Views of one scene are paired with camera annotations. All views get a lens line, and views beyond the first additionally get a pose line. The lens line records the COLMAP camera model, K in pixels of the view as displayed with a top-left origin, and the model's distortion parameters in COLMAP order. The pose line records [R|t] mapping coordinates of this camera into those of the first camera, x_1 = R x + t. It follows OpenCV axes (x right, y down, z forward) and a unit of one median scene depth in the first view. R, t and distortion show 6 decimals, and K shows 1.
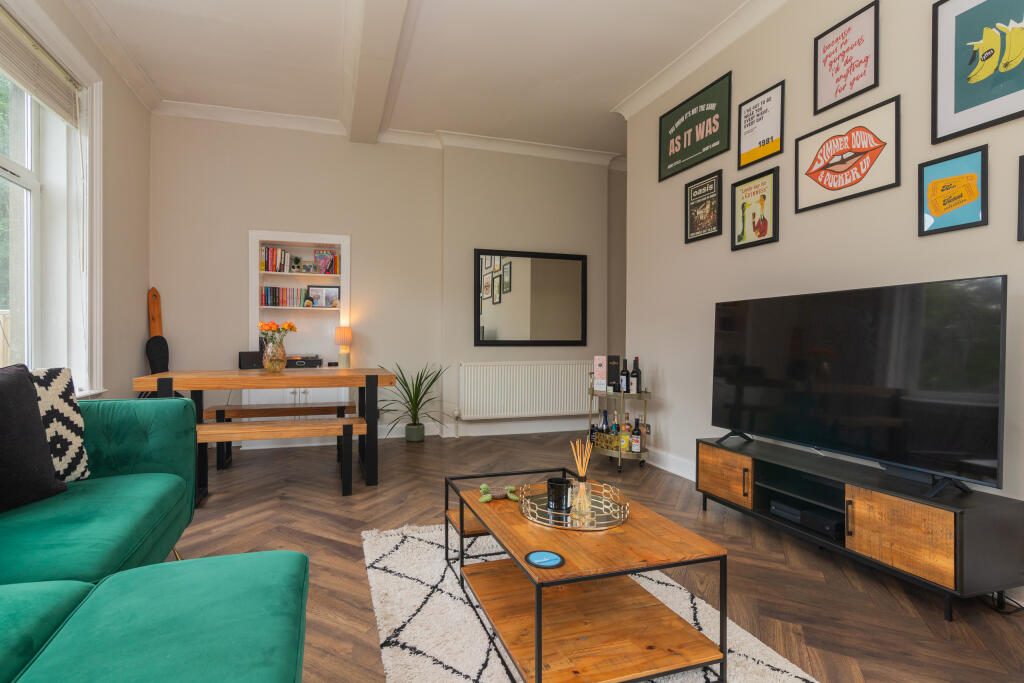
lens RADIAL K [[487.7, 0, 456.8], [0, 487.7, 342.0], [0, 0, 1]] dist [0.000268, 0.000096]
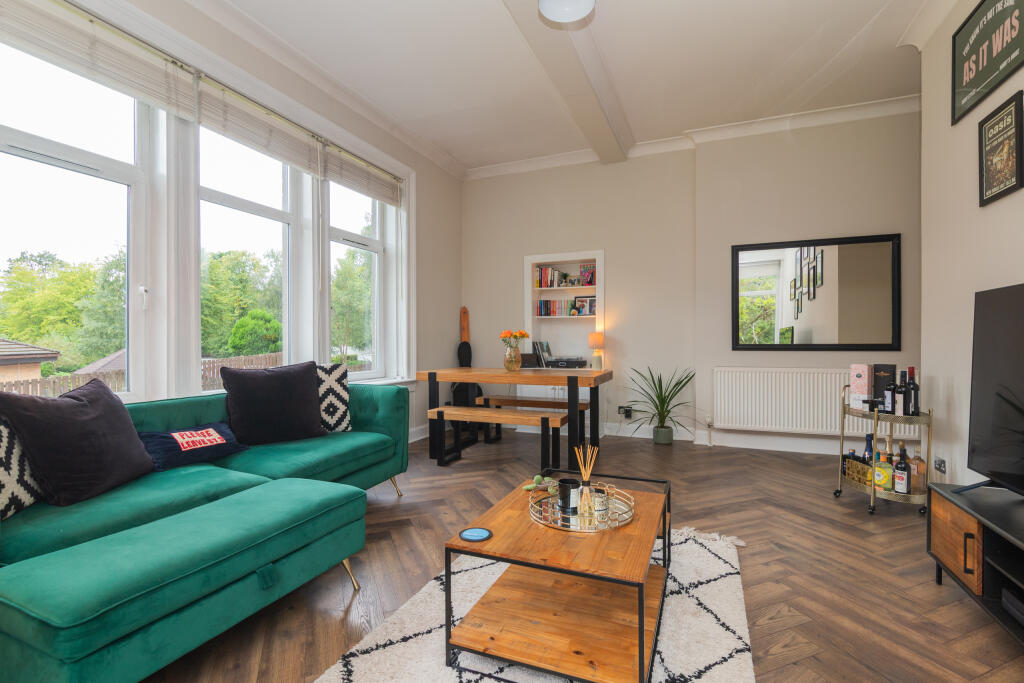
lens RADIAL K [[465.9, 0, 512.0], [0, 465.9, 341.5], [0, 0, 1]] dist [0.001000, 0.000127]
pose [[0.784629, -0.004974, -0.619946, 0.368363], [0.002843, 0.999986, -0.004424, -0.008074], [0.619959, 0.001709, 0.784632, 0.061140]]
